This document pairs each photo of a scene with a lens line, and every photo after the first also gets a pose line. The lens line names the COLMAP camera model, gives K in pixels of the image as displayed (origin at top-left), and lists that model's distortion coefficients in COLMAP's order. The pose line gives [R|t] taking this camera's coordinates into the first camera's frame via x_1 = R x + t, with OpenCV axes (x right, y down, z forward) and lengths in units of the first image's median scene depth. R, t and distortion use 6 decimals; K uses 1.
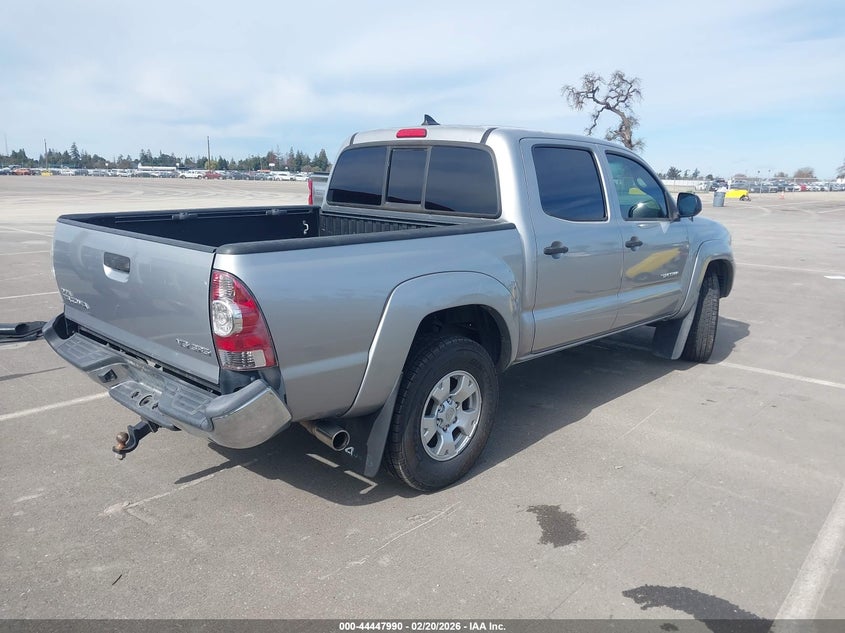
lens RADIAL K [[683.6, 0, 420.2], [0, 683.6, 314.6], [0, 0, 1]] dist [-0.032322, -0.006138]
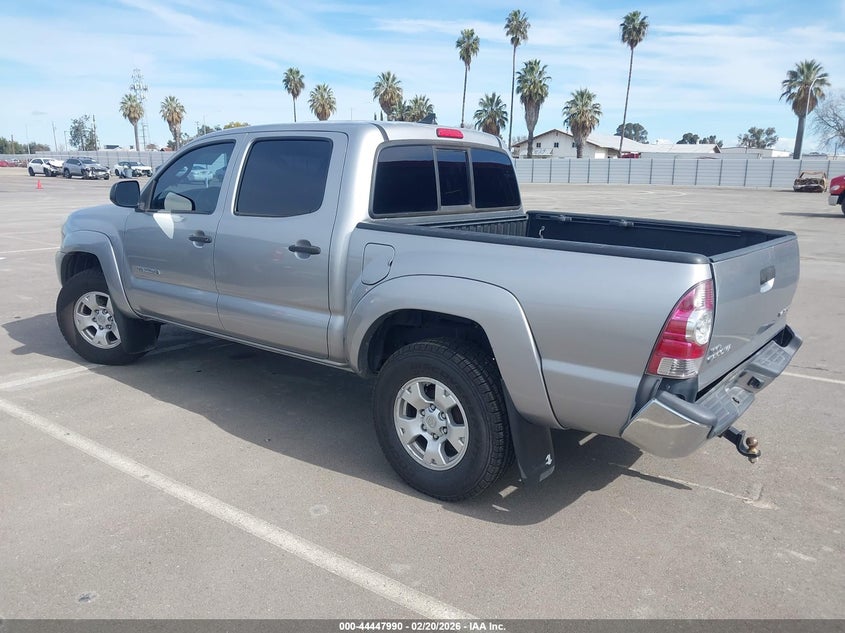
lens RADIAL K [[683.6, 0, 421.0], [0, 683.6, 319.0], [0, 0, 1]] dist [-0.032322, -0.006138]
pose [[-0.067620, -0.253467, 0.964978, -1.129173], [0.172773, 0.949604, 0.261536, -0.305171], [-0.982638, 0.184407, -0.020420, 1.226143]]
